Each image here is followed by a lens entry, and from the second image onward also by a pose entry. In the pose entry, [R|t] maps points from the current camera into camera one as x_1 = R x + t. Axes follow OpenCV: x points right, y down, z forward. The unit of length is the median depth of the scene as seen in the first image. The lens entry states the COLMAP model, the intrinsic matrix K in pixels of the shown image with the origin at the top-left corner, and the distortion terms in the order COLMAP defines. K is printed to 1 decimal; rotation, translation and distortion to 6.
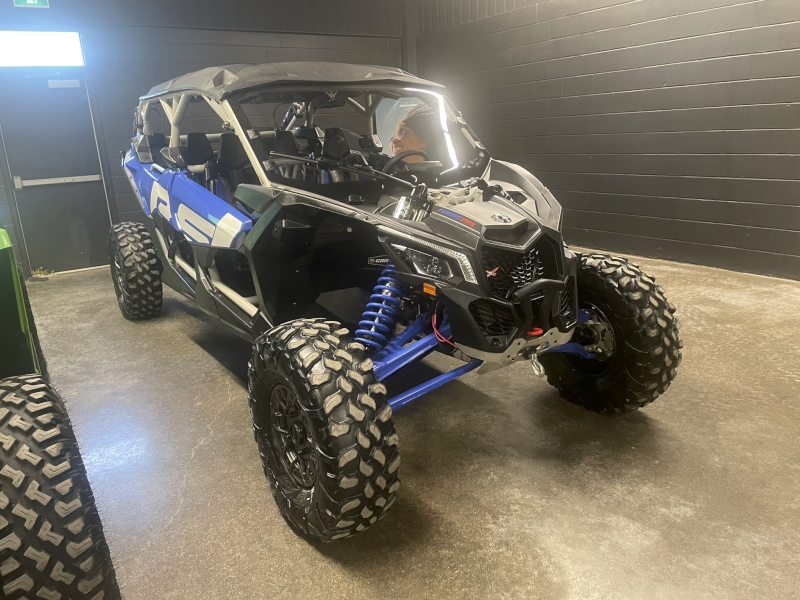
lens RADIAL K [[603.2, 0, 395.5], [0, 603.2, 299.5], [0, 0, 1]] dist [0.101534, -0.132450]
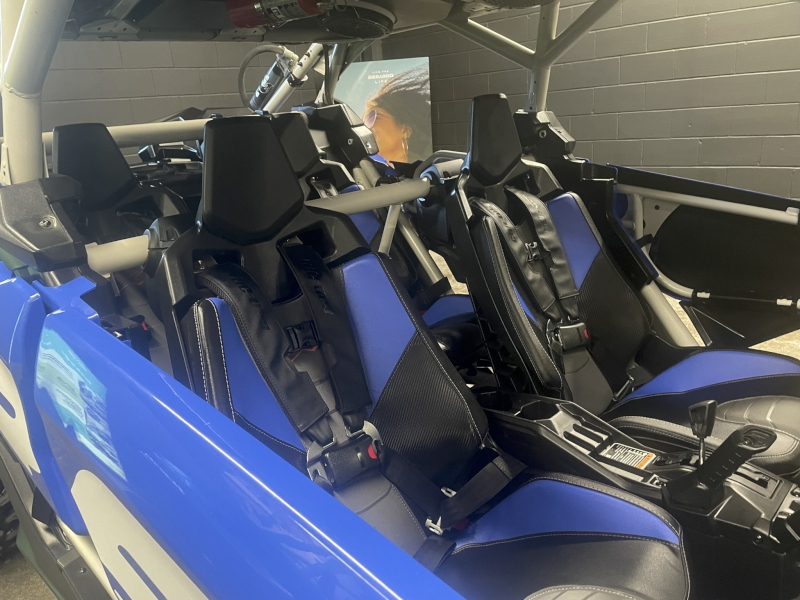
lens RADIAL K [[603.2, 0, 395.5], [0, 603.2, 299.5], [0, 0, 1]] dist [0.101534, -0.132450]
pose [[0.977739, -0.086429, 0.191199, -0.192860], [0.082750, 0.996200, 0.027159, -0.141730], [-0.192820, -0.010732, 0.981176, 0.528042]]
